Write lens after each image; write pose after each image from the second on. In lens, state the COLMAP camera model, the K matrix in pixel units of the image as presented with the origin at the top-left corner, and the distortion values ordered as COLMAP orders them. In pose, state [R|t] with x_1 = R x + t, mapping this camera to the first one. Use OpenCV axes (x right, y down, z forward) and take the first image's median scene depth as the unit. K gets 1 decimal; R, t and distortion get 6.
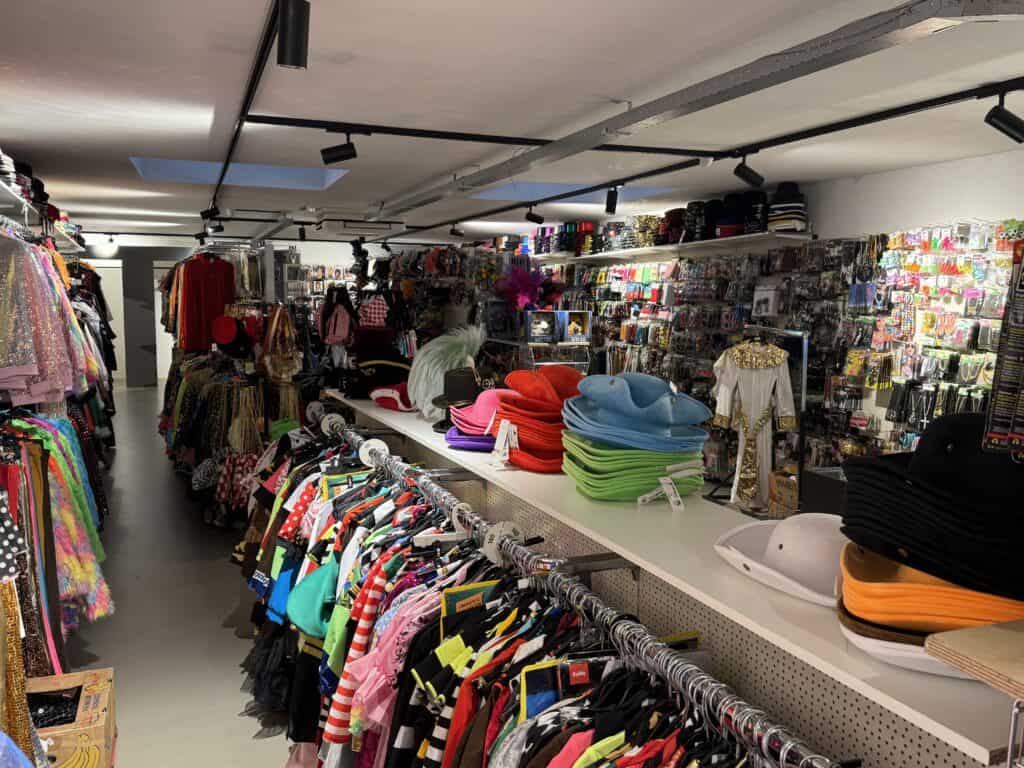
lens RADIAL K [[891.6, 0, 512.0], [0, 891.6, 384.0], [0, 0, 1]] dist [0.048334, -0.002617]
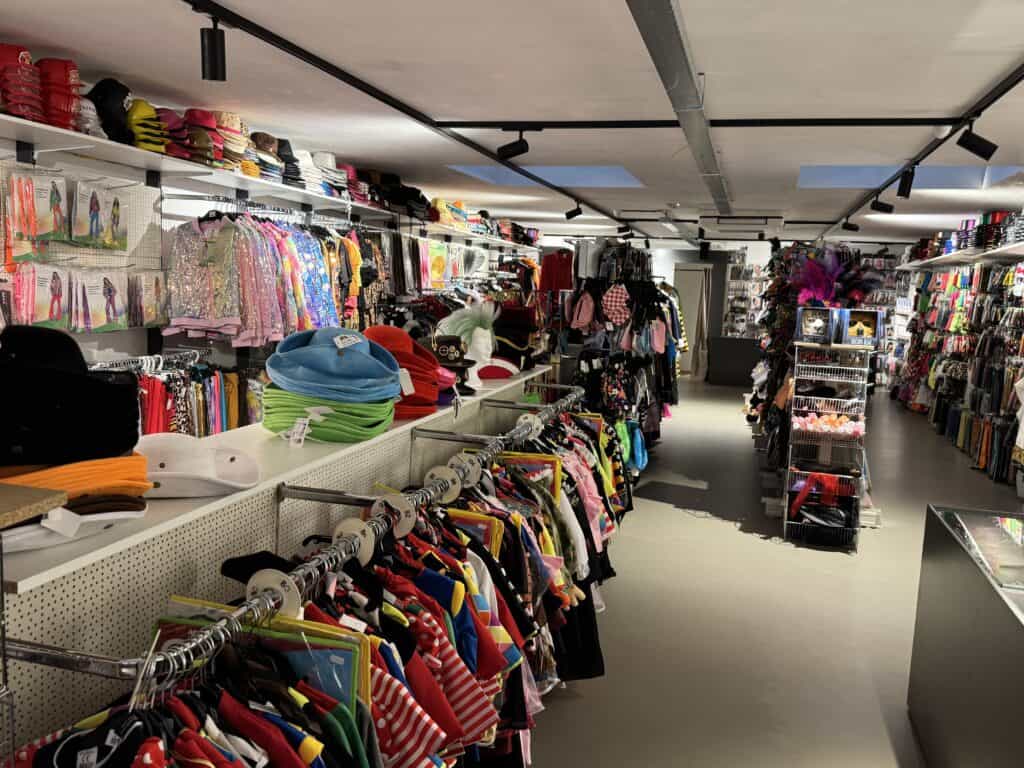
lens RADIAL K [[902.4, 0, 512.0], [0, 902.4, 384.0], [0, 0, 1]] dist [0.004963, -0.002576]
pose [[0.797026, 0.087891, -0.597516, 0.339400], [-0.093763, 0.995366, 0.021341, 0.004630], [0.596622, 0.039016, 0.801573, 0.080692]]
